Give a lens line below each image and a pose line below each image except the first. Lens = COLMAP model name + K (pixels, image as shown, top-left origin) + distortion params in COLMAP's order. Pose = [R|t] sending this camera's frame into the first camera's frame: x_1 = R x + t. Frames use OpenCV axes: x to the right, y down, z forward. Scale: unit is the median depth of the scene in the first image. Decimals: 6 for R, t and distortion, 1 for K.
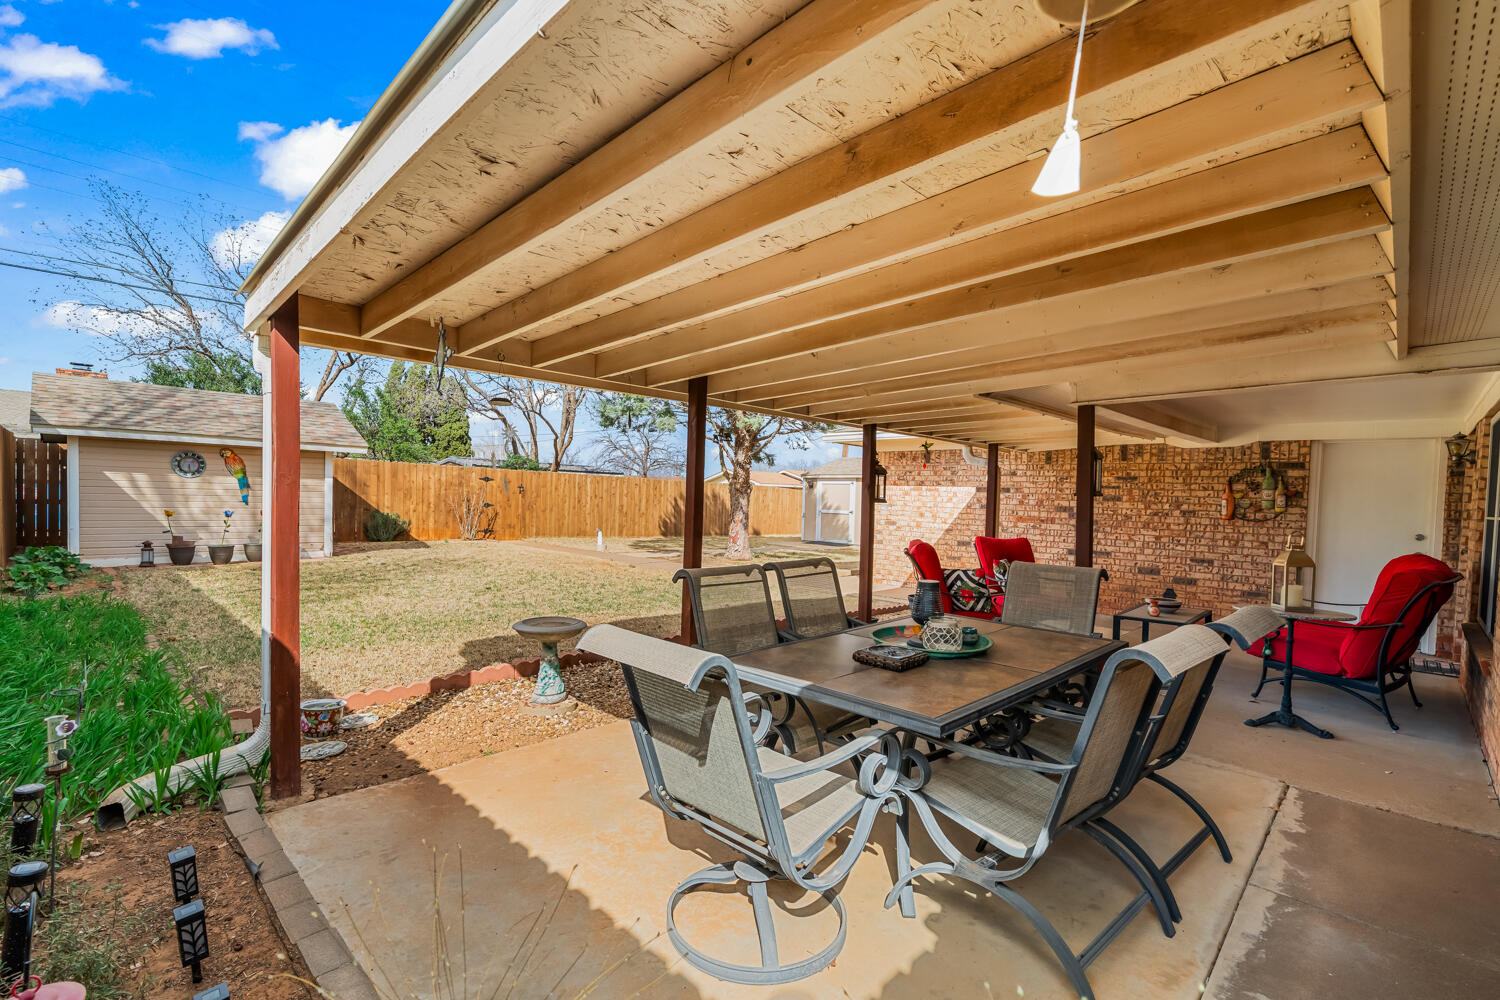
lens RADIAL K [[683.3, 0, 744.1], [0, 683.3, 514.5], [0, 0, 1]] dist [-0.003400, -0.000285]
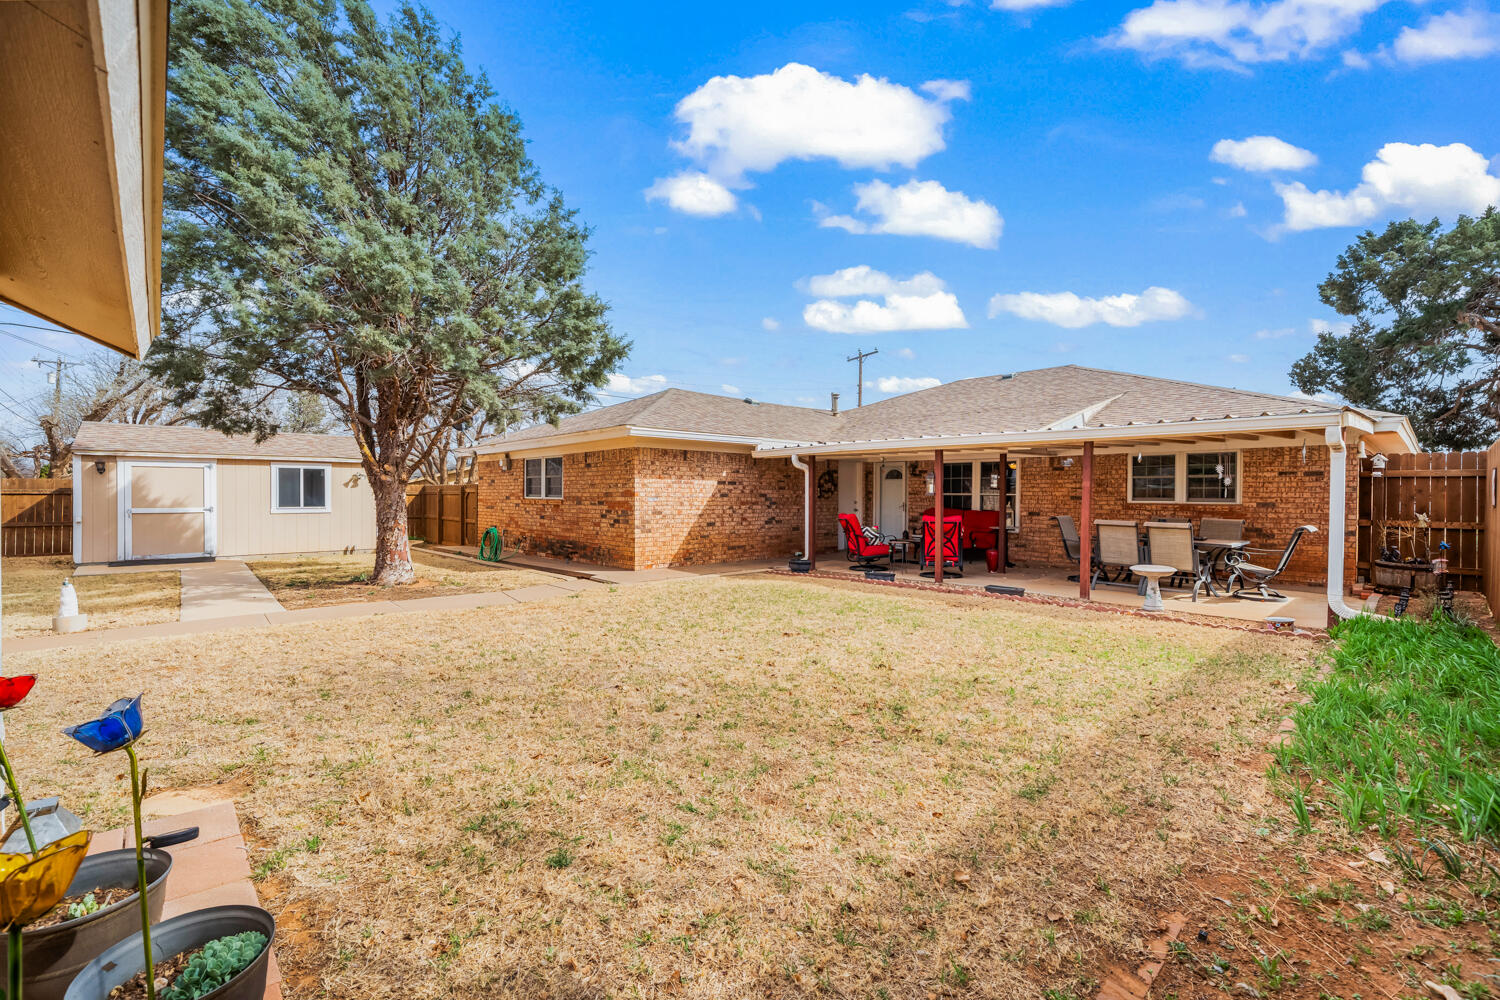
lens RADIAL K [[653.5, 0, 740.5], [0, 653.5, 496.9], [0, 0, 1]] dist [0.000699, 0.000182]
pose [[0.049865, -0.033944, 0.998179, -0.860488], [0.023066, 0.999195, 0.032826, -0.046311], [-0.998490, 0.021387, 0.050607, 0.842061]]
